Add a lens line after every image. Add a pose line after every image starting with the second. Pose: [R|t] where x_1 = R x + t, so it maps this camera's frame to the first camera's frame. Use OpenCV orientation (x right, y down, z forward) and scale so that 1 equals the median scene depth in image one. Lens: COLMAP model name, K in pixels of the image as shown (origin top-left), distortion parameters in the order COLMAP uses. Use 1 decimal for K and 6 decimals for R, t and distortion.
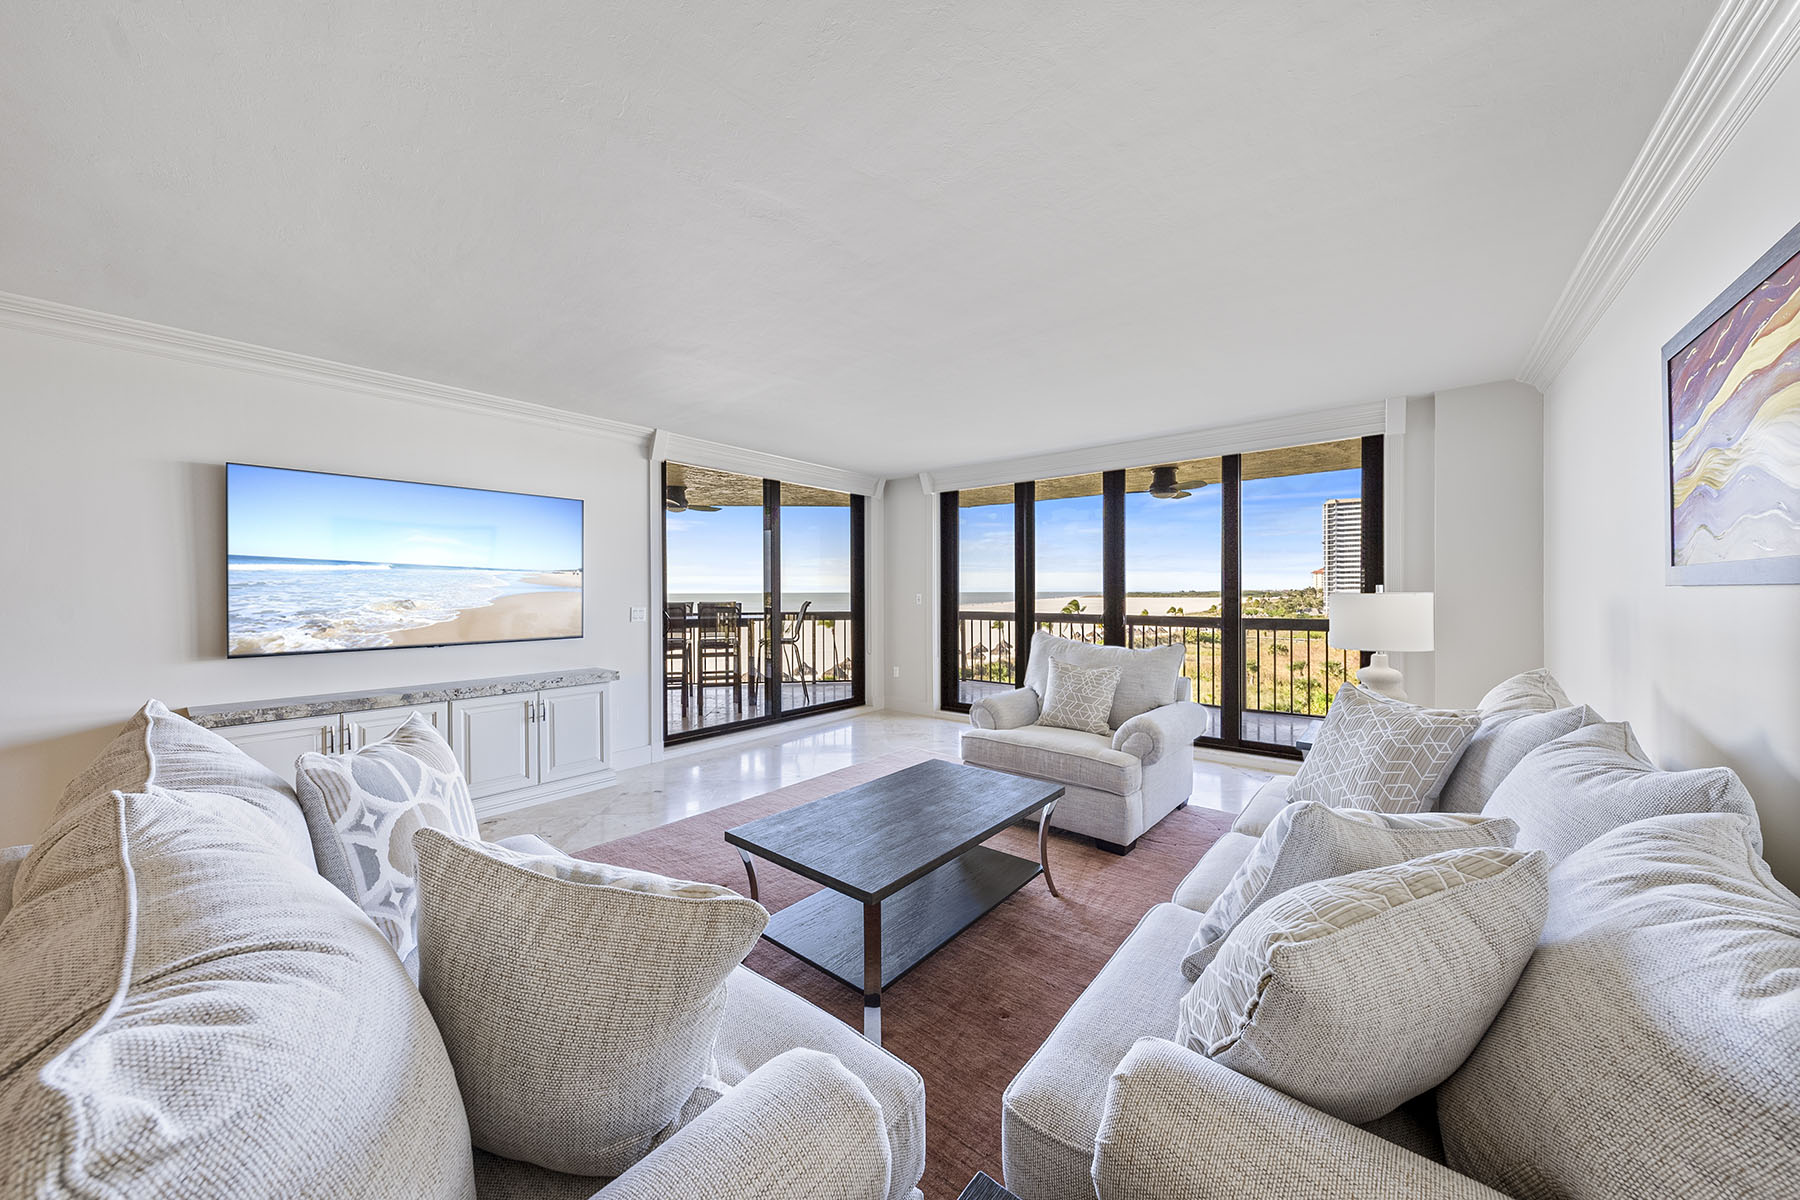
lens RADIAL K [[617.5, 0, 912.4], [0, 617.5, 599.8], [0, 0, 1]] dist [-0.000699, -0.000007]
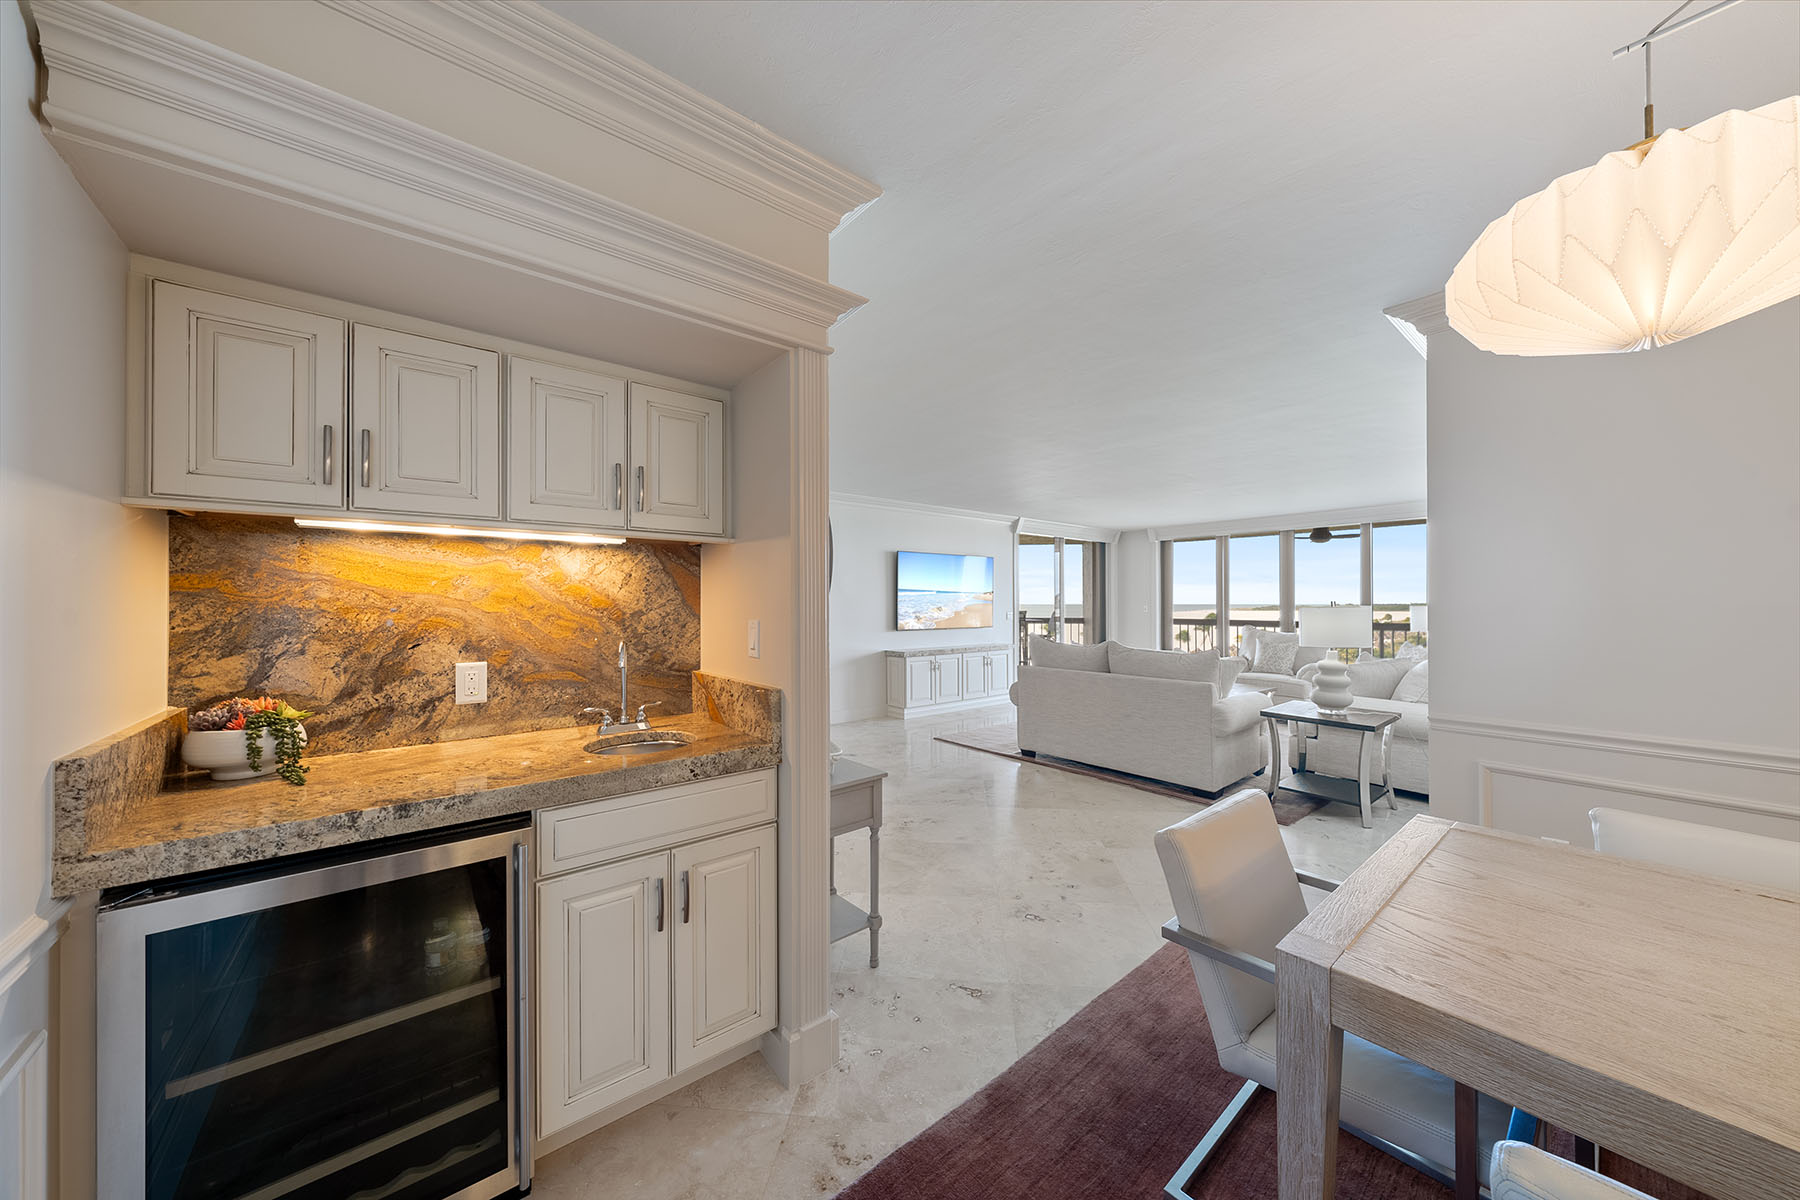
lens RADIAL K [[617.5, 0, 907.3], [0, 617.5, 599.8], [0, 0, 1]] dist [-0.000699, -0.000007]
pose [[0.980982, -0.002846, -0.194076, -0.371746], [-0.001363, 0.999767, -0.021553, 0.014693], [0.194092, 0.021408, 0.980750, -0.862211]]
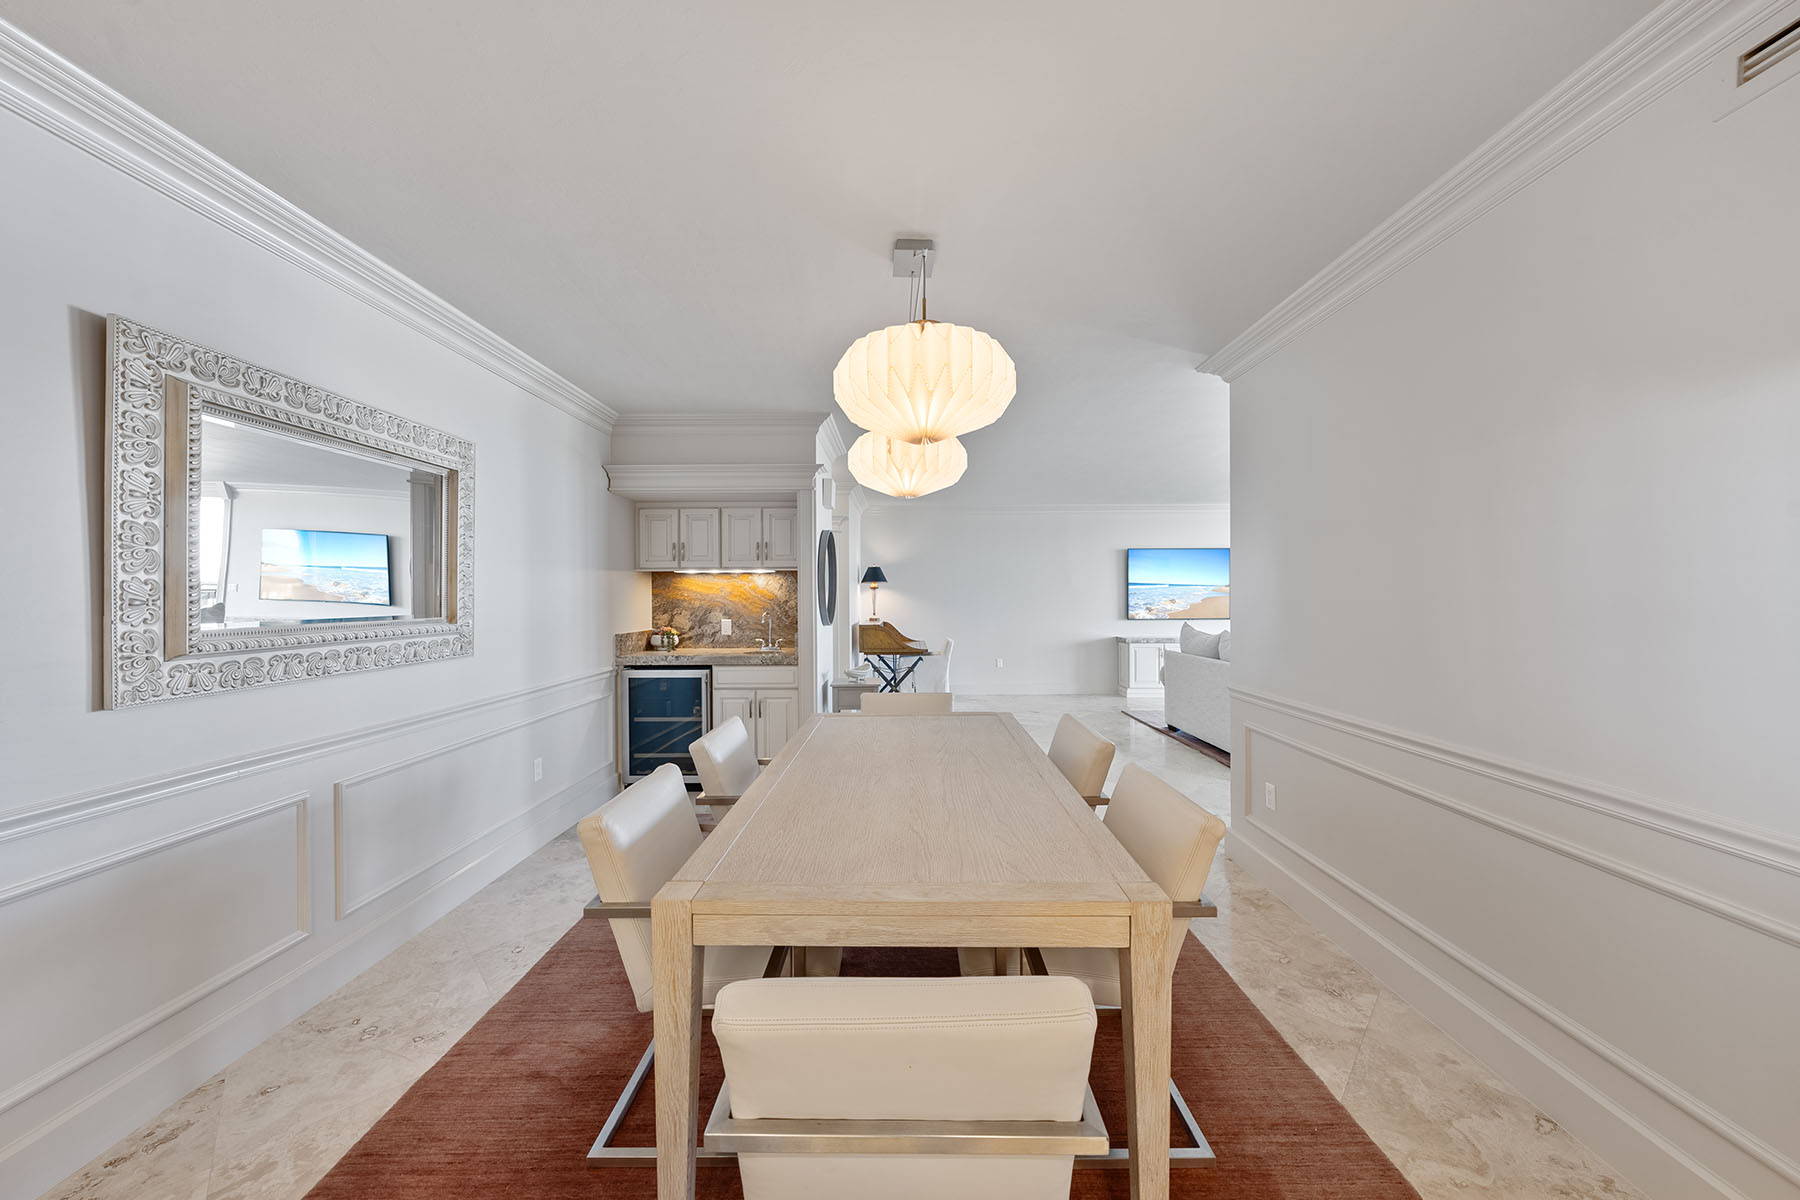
lens RADIAL K [[617.5, 0, 908.4], [0, 617.5, 604.1], [0, 0, 1]] dist [-0.000699, -0.000007]
pose [[0.631786, 0.010544, -0.775071, 0.261775], [-0.010676, 0.999931, 0.004900, 0.011735], [0.775070, 0.005179, 0.631855, -0.950023]]
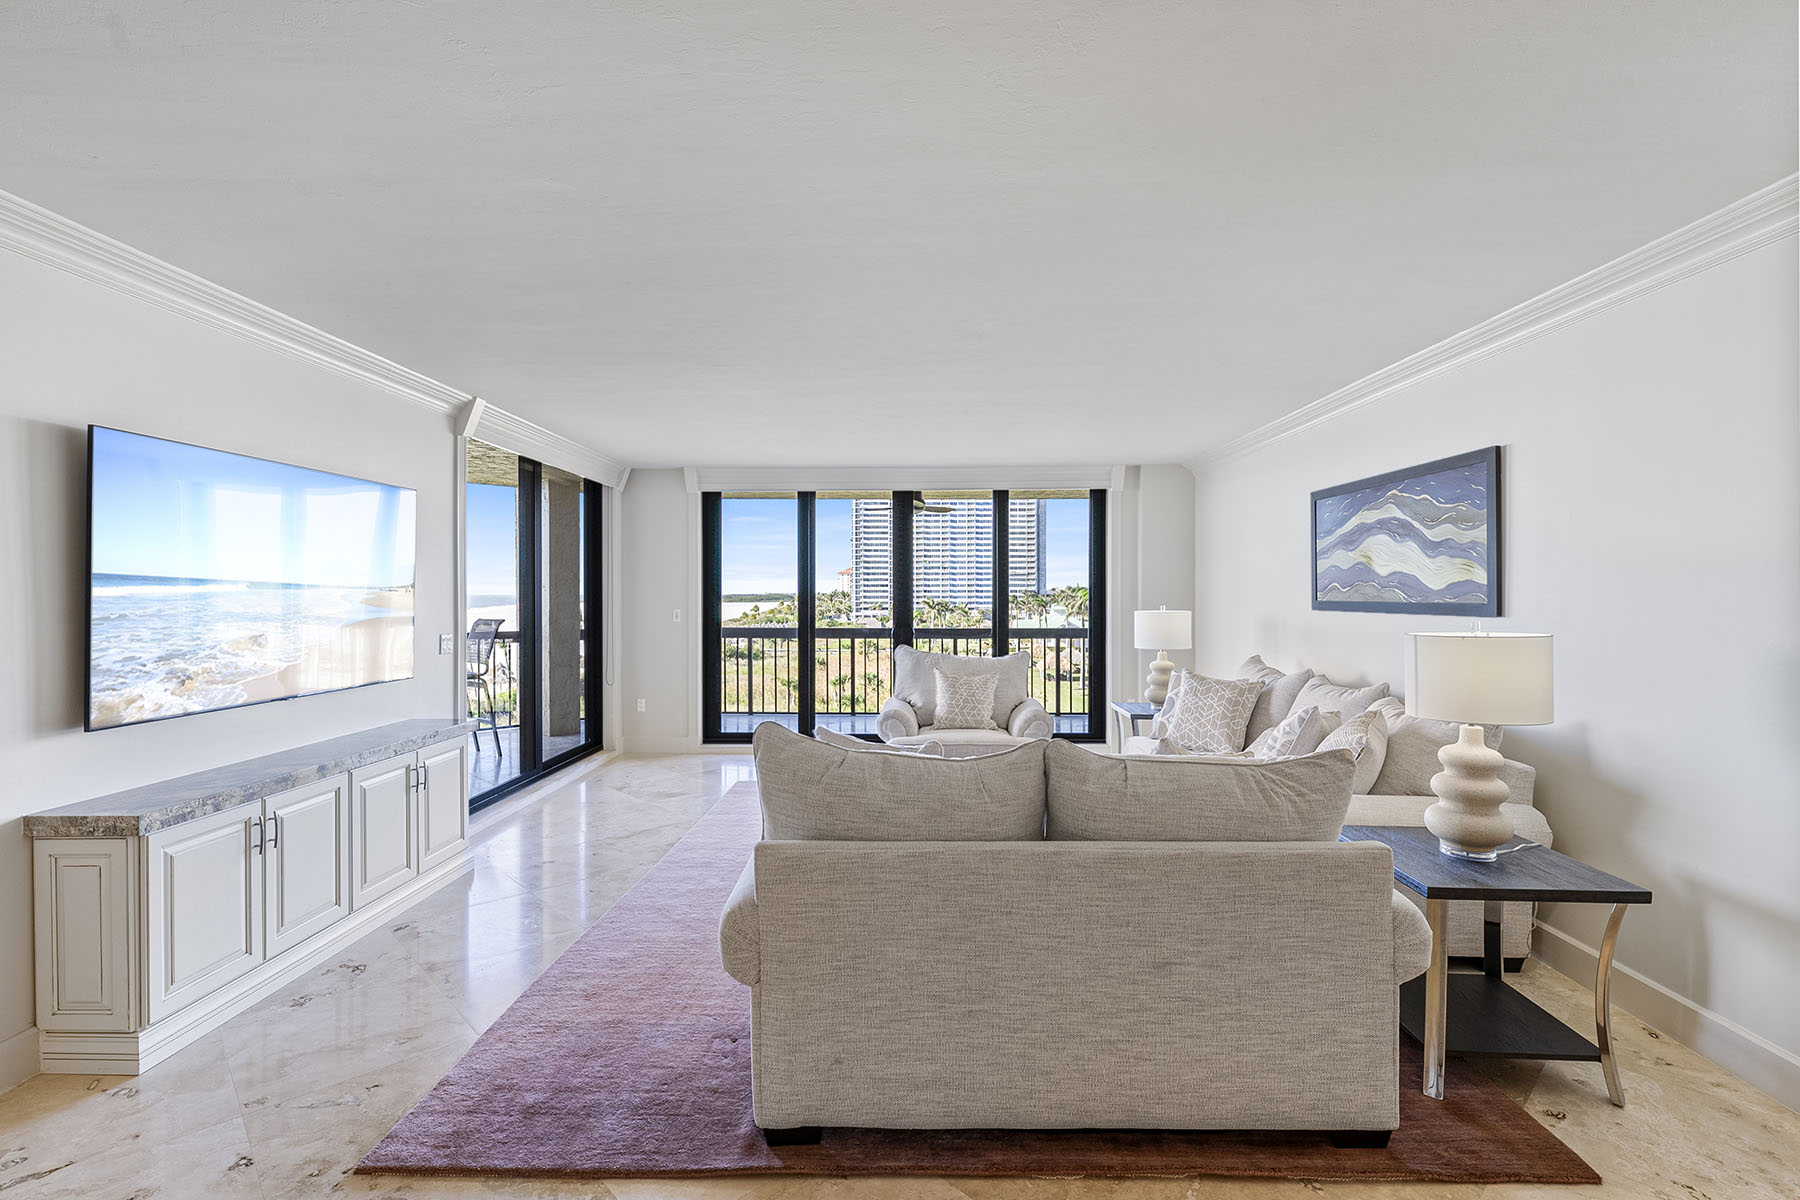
lens RADIAL K [[834.4, 0, 900.2], [0, 834.4, 597.7], [0, 0, 1]] dist [0.015546, -0.002048]
pose [[0.792677, -0.003132, 0.609634, -0.606051], [0.009146, 0.999935, -0.006754, -0.020317], [-0.609573, 0.010929, 0.792654, -0.136521]]
